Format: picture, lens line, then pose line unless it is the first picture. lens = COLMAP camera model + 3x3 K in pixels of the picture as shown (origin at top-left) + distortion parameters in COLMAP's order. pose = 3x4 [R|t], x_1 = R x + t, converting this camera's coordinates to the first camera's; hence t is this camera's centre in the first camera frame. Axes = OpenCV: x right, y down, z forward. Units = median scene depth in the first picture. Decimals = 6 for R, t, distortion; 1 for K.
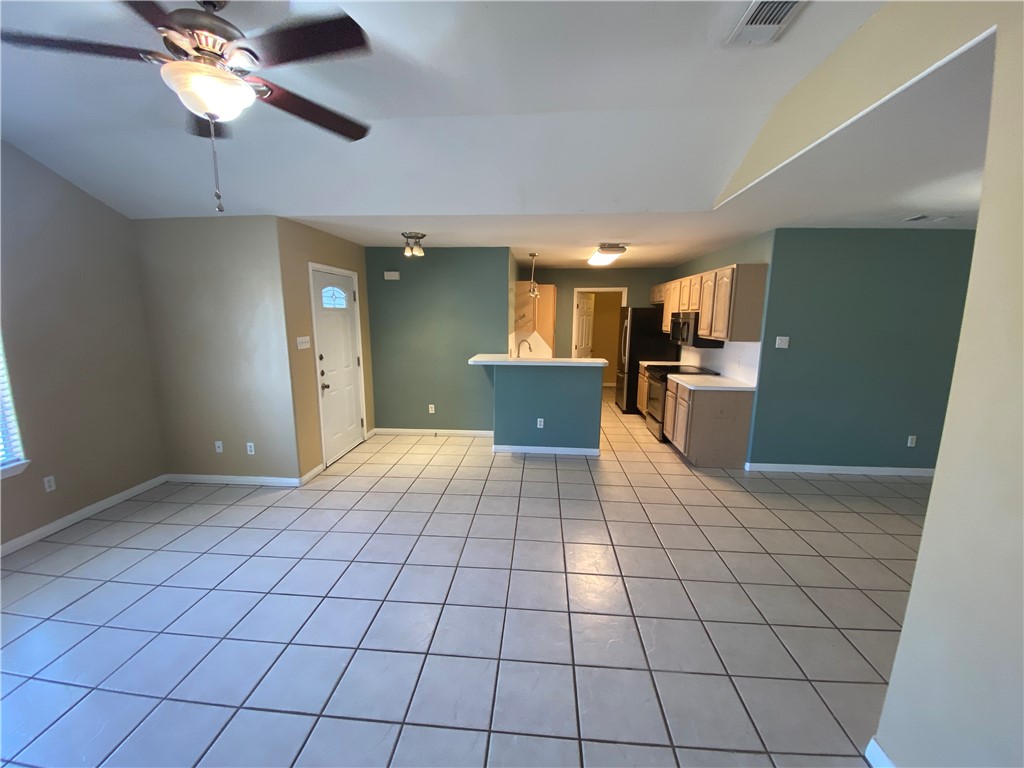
lens RADIAL K [[411.0, 0, 507.8], [0, 411.0, 385.4], [0, 0, 1]] dist [0.024071, -0.017071]
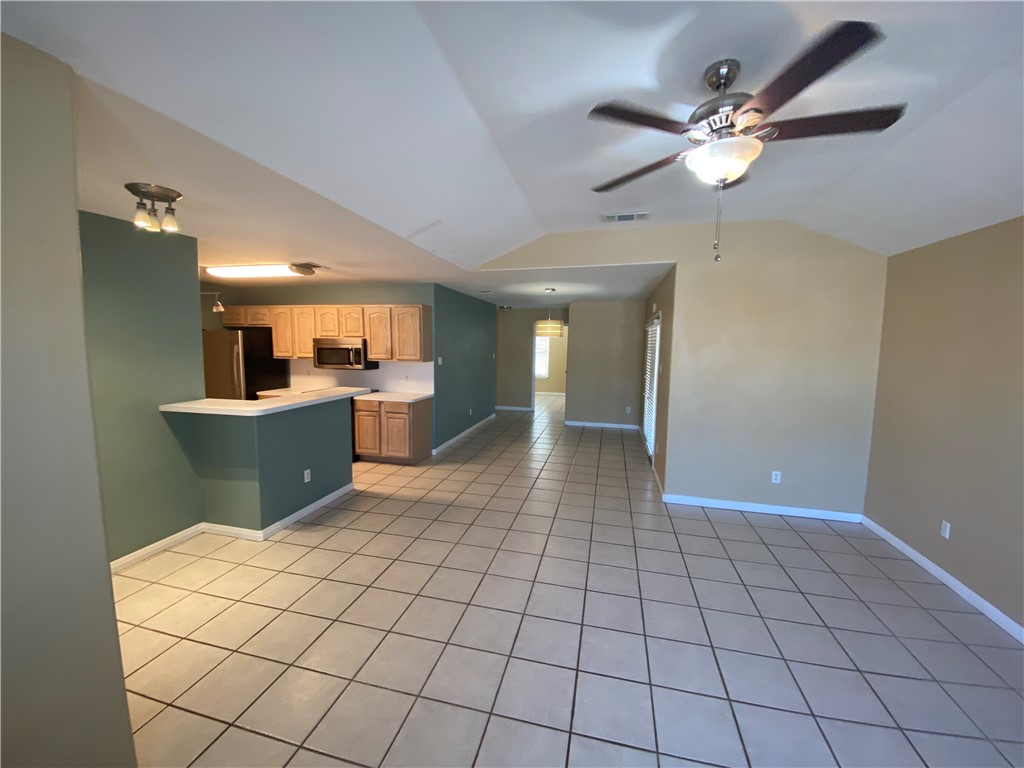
lens RADIAL K [[411.0, 0, 507.8], [0, 411.0, 385.4], [0, 0, 1]] dist [0.024071, -0.017071]
pose [[0.162526, -0.107669, 0.980812, -0.591904], [0.152813, 0.984782, 0.082783, -0.083082], [-0.974799, 0.136427, 0.176506, 0.428871]]
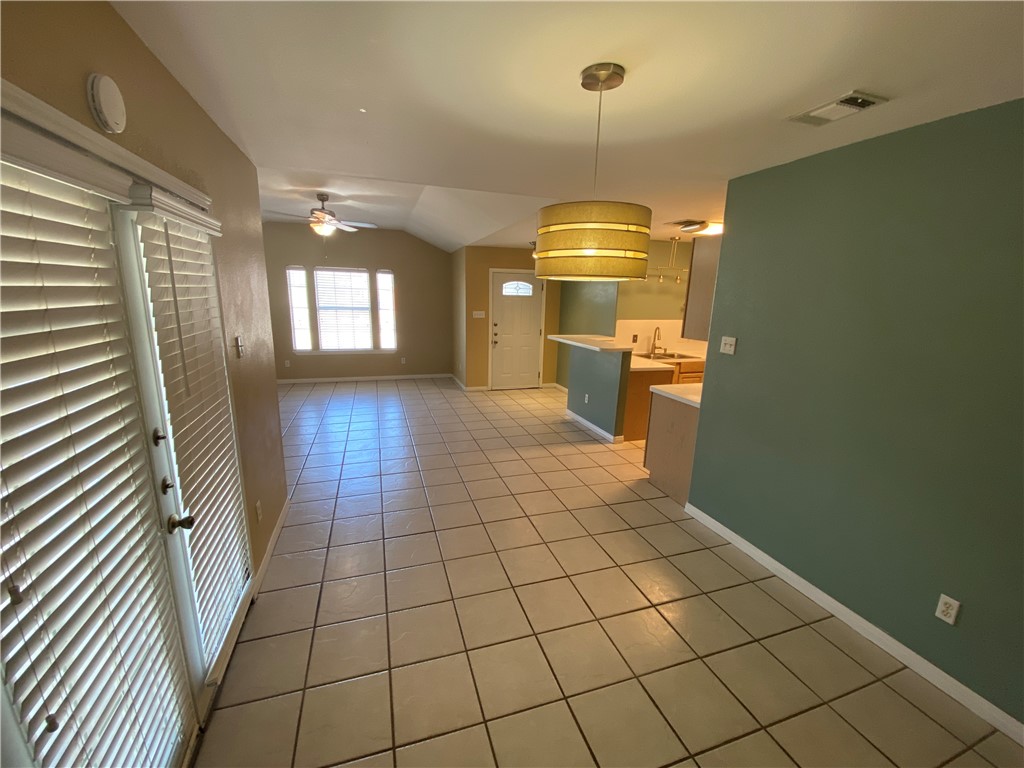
lens RADIAL K [[411.0, 0, 507.8], [0, 411.0, 385.4], [0, 0, 1]] dist [0.024071, -0.017071]
pose [[0.379773, 0.198017, -0.903638, 0.944167], [-0.175446, 0.974511, 0.139812, -0.058053], [0.908290, 0.105443, 0.404834, 0.328366]]
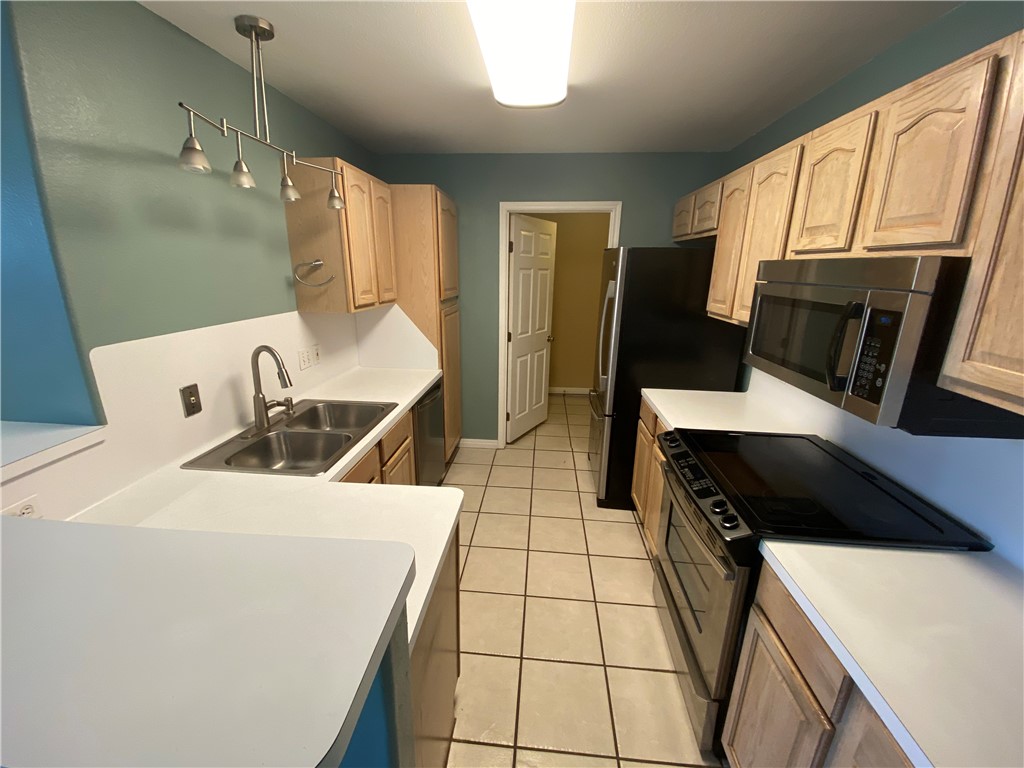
lens RADIAL K [[411.0, 0, 507.8], [0, 411.0, 385.4], [0, 0, 1]] dist [0.024071, -0.017071]
pose [[0.999947, 0.010084, -0.002216, 0.251019], [-0.009775, 0.993749, 0.111210, -0.135992], [0.003324, -0.111182, 0.993794, 0.794148]]
